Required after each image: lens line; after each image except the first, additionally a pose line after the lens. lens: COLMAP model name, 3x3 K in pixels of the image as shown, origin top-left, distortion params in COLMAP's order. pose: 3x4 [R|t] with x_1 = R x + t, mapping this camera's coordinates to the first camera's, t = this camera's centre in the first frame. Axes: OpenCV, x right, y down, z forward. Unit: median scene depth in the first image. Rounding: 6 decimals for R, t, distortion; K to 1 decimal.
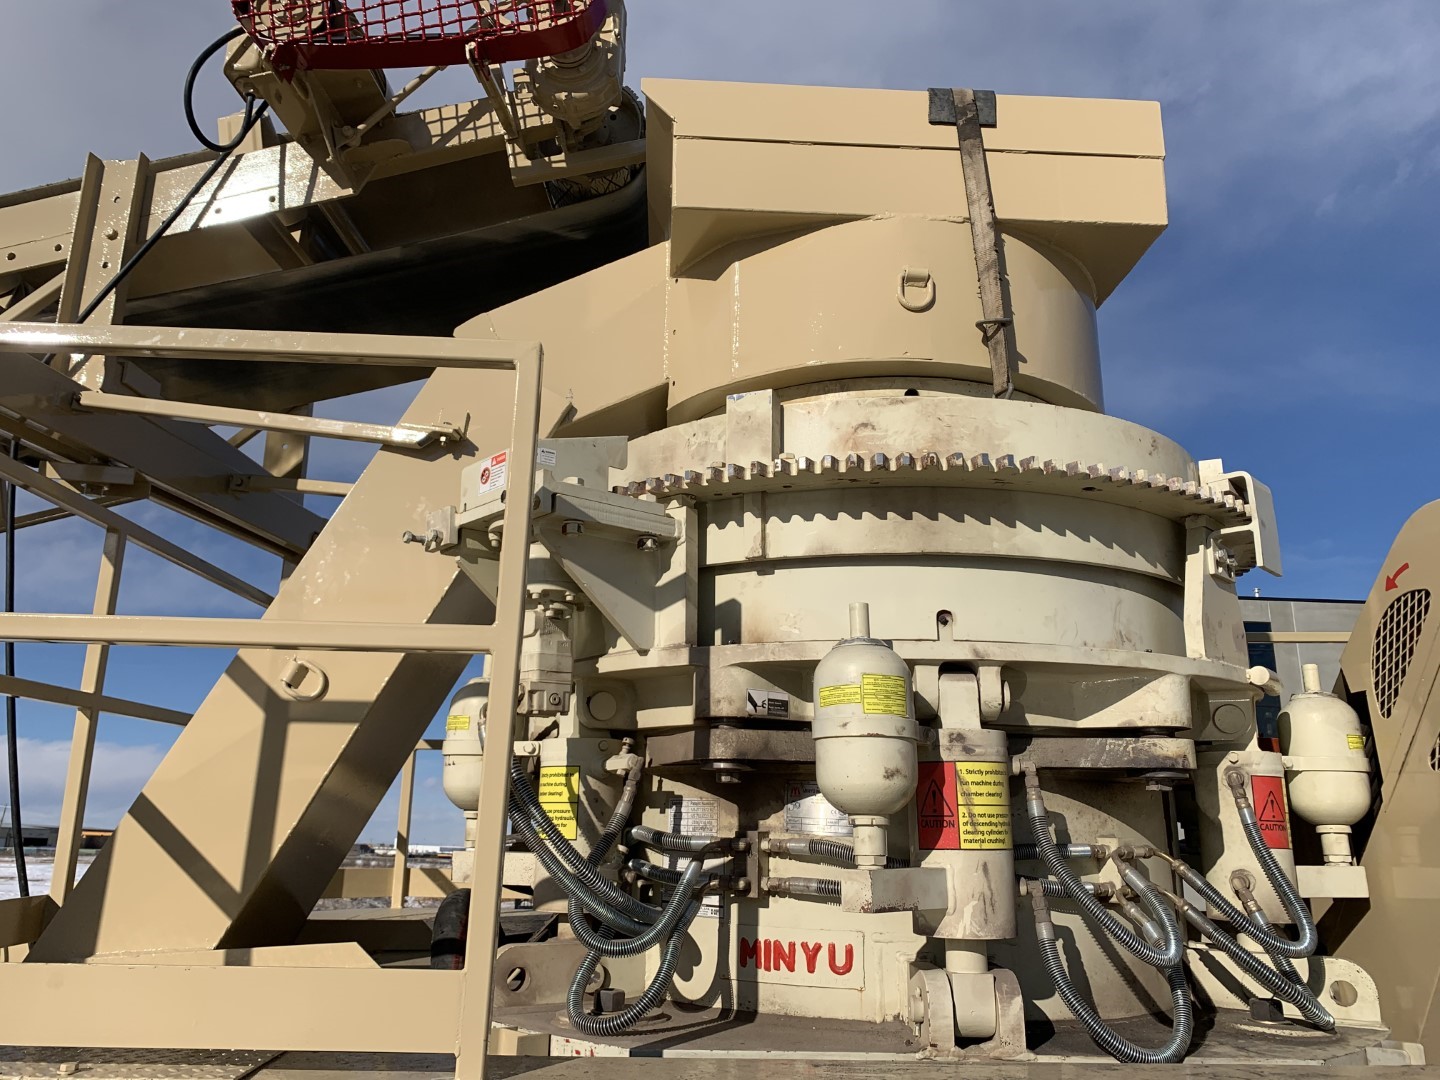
lens RADIAL K [[1092.5, 0, 723.0], [0, 1092.5, 521.3], [0, 0, 1]] dist [0.065413, -0.075385]
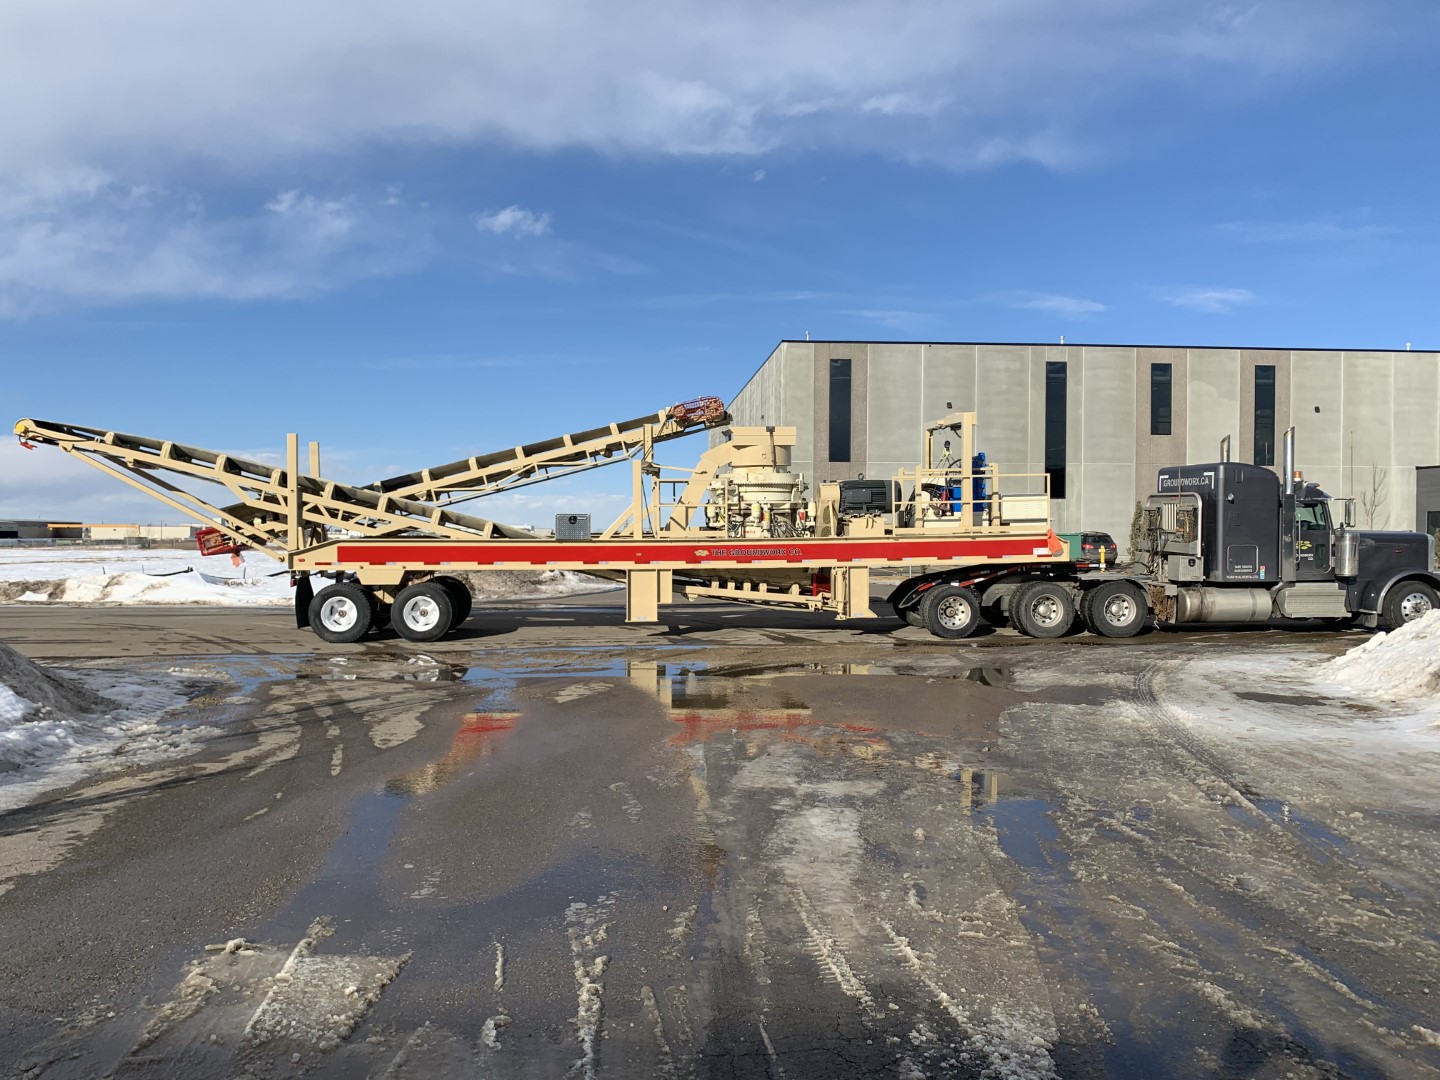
lens RADIAL K [[1092.5, 0, 723.0], [0, 1092.5, 521.3], [0, 0, 1]] dist [0.065413, -0.075385]
pose [[0.996991, -0.022836, 0.074071, -0.820813], [0.001349, 0.960583, 0.277989, -2.226736], [-0.077500, -0.277053, 0.957724, -7.671488]]
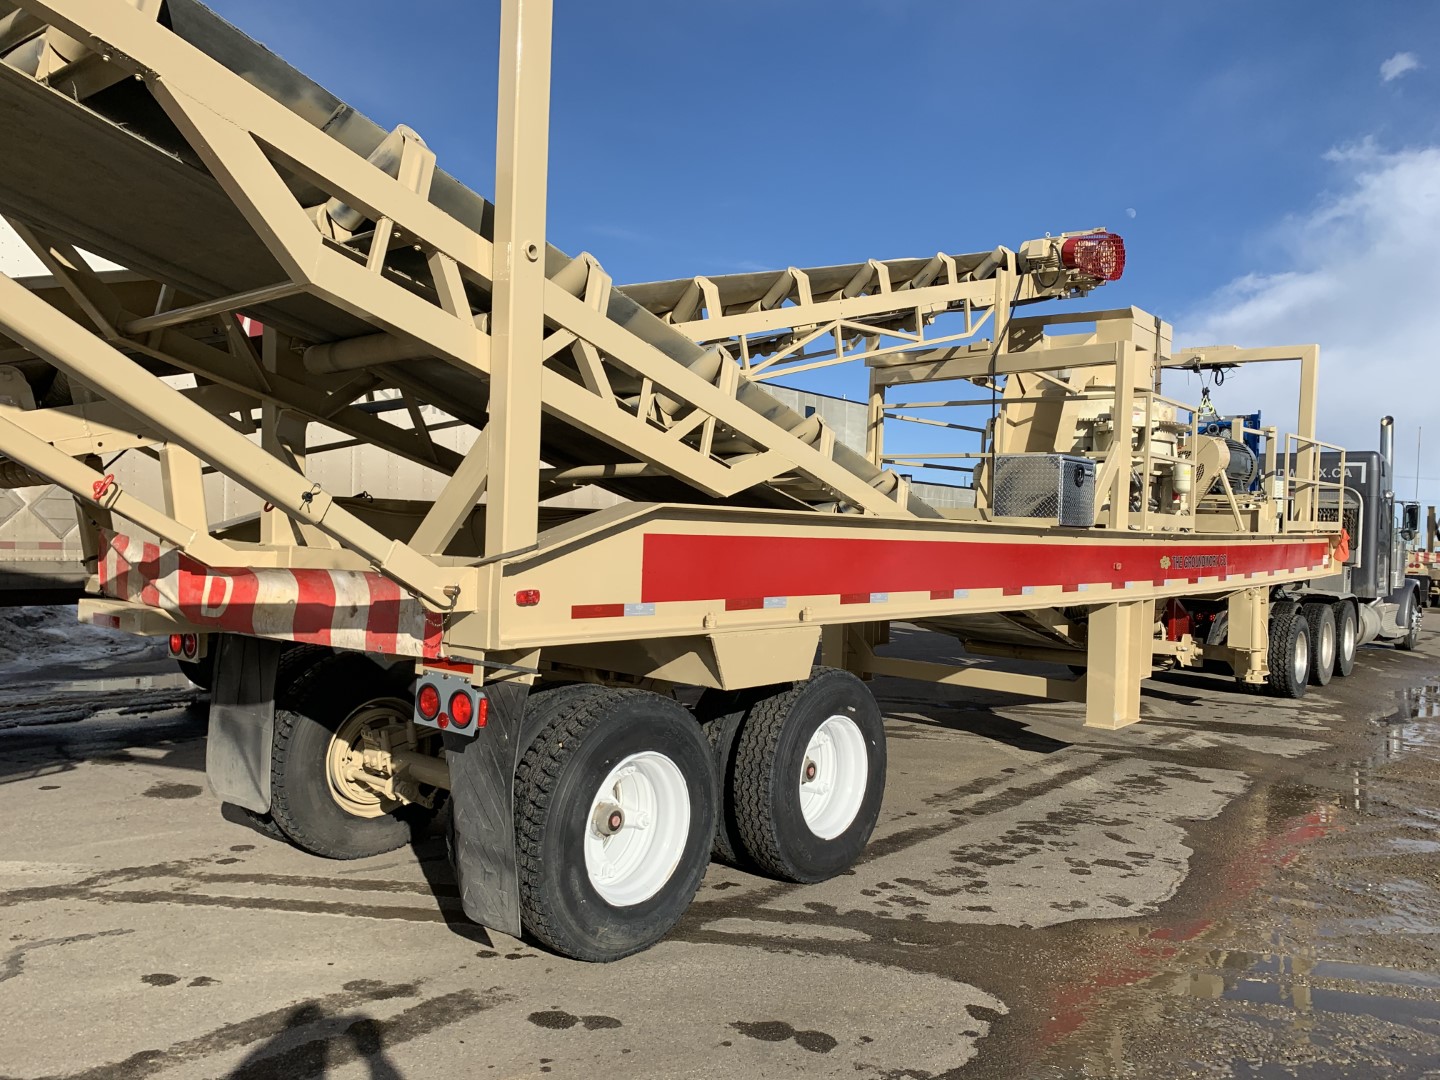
lens RADIAL K [[1092.5, 0, 723.0], [0, 1092.5, 521.3], [0, 0, 1]] dist [0.065413, -0.075385]
pose [[0.666814, 0.003631, 0.745215, -4.486278], [-0.213168, 0.959134, 0.186068, -0.106866], [-0.714086, -0.282929, 0.640338, -0.735511]]
